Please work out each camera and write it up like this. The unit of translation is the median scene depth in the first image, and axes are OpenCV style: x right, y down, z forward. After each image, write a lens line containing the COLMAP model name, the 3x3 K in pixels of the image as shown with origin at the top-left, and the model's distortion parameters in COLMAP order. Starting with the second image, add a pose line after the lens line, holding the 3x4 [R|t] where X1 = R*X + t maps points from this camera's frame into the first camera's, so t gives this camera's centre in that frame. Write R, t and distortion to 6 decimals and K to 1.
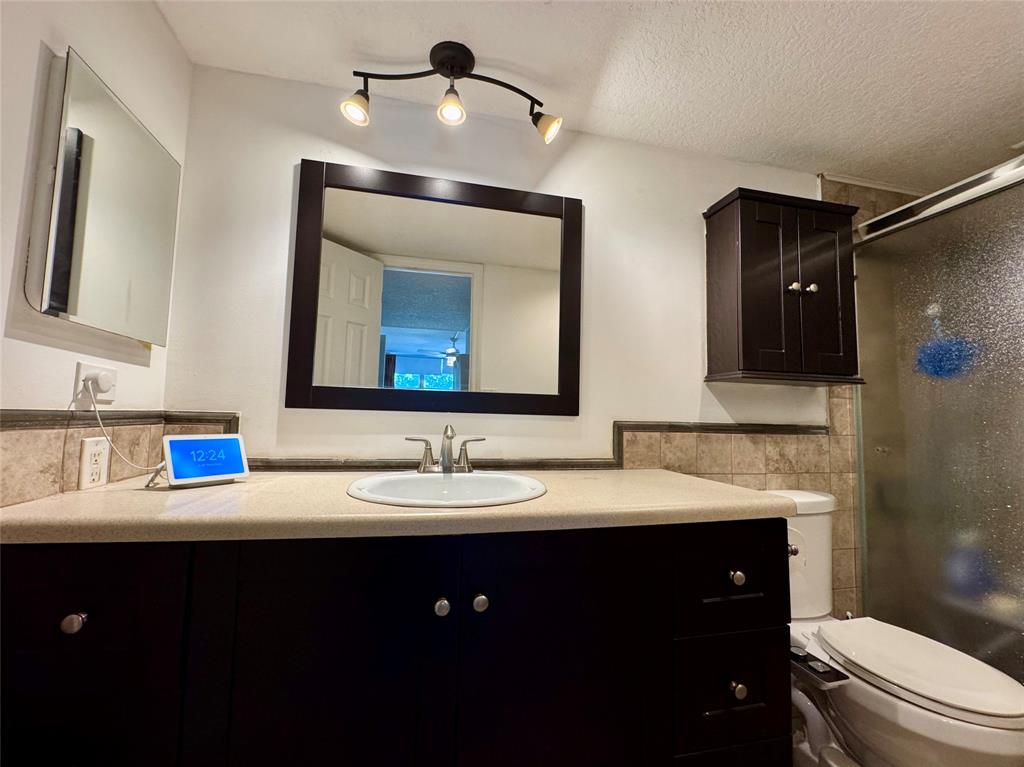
lens RADIAL K [[410.1, 0, 503.5], [0, 410.1, 383.6], [0, 0, 1]] dist [-0.008176, 0.000784]
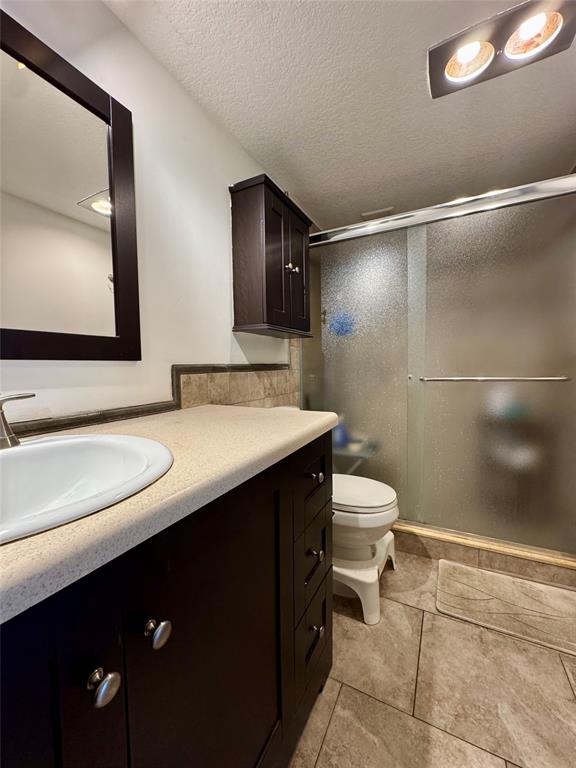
lens RADIAL K [[307.6, 0, 288.2], [0, 307.6, 383.1], [0, 0, 1]] dist [-0.008176, 0.000784]
pose [[0.654557, -0.078231, 0.751954, -0.121667], [-0.030062, 0.991152, 0.129285, 0.027288], [-0.755415, -0.107230, 0.646413, 0.260032]]
